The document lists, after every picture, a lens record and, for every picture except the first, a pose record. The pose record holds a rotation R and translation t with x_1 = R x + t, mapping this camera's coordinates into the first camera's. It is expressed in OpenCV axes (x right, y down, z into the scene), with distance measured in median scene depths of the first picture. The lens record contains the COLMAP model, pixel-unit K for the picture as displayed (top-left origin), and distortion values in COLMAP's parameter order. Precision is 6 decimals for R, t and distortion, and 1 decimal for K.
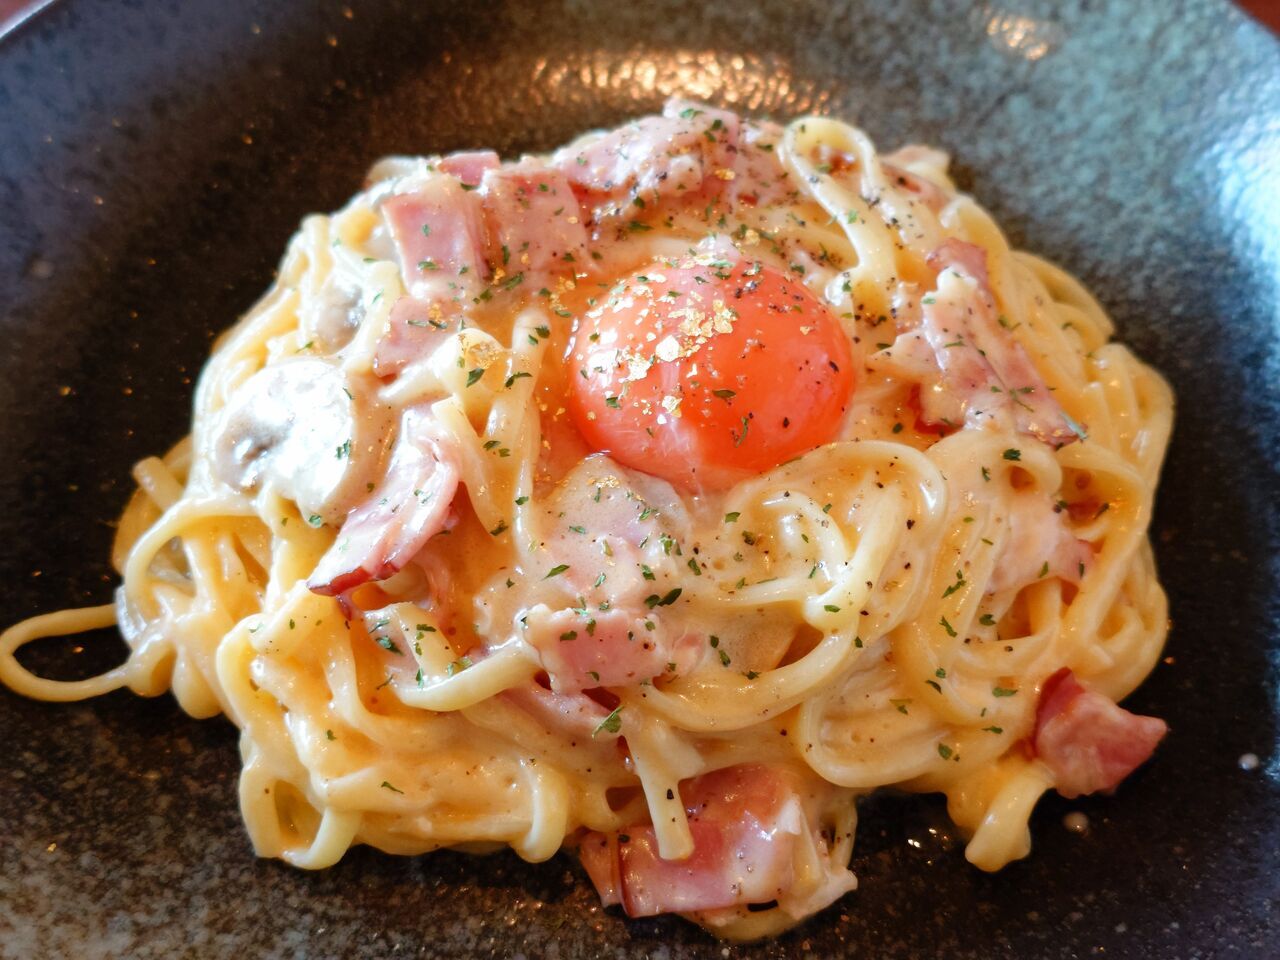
lens RADIAL K [[1894.8, 0, 640.0], [0, 1894.8, 480.0], [0, 0, 1]] dist [0.002542, -0.071331]
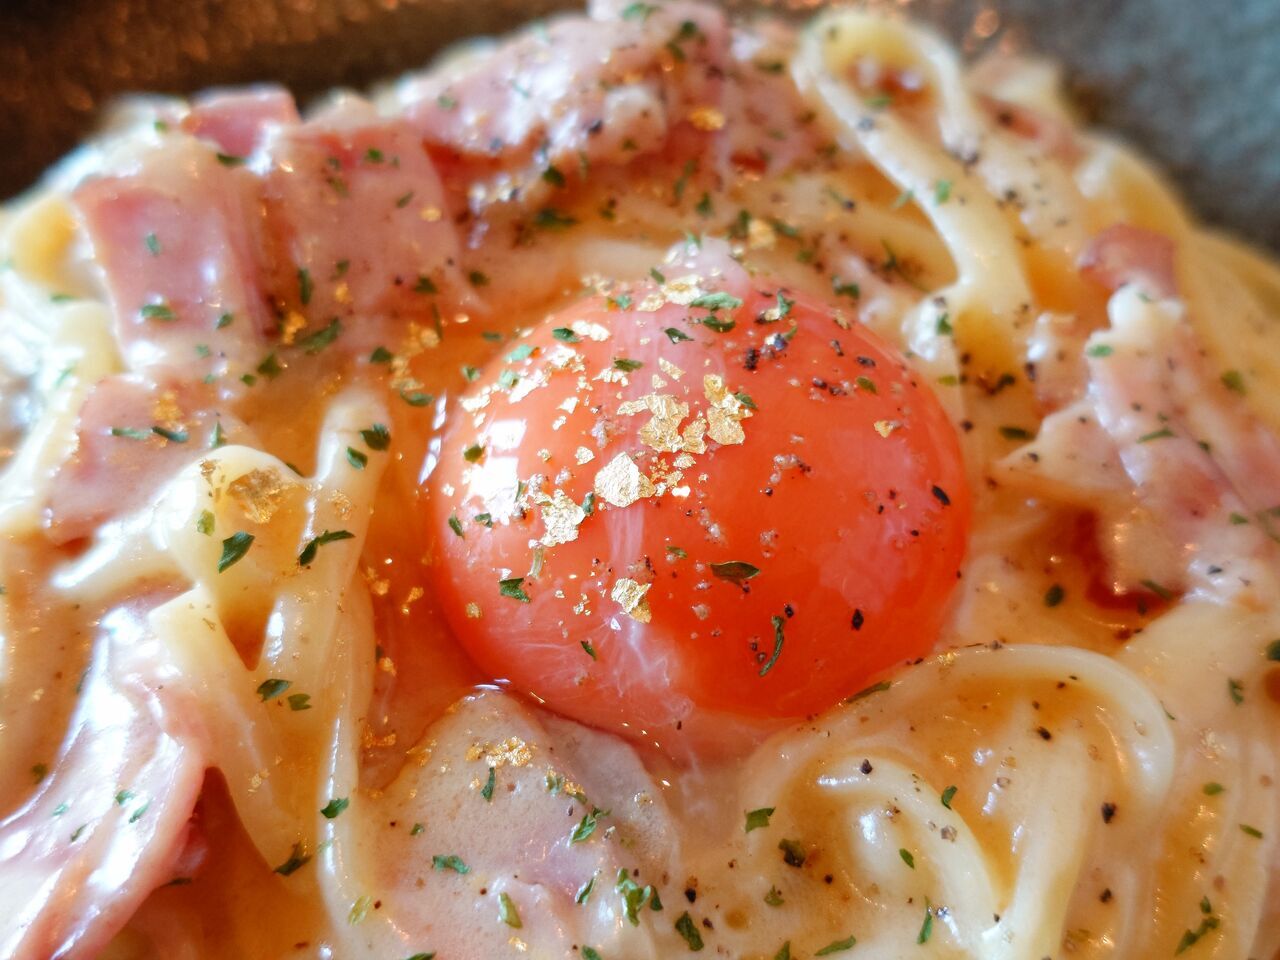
lens RADIAL K [[1894.8, 0, 640.0], [0, 1894.8, 480.0], [0, 0, 1]] dist [0.002542, -0.071331]
pose [[0.998781, -0.035596, 0.034211, 0.003039], [0.034003, 0.998359, 0.046075, -0.089170], [-0.035794, -0.044856, 0.998352, 0.480536]]
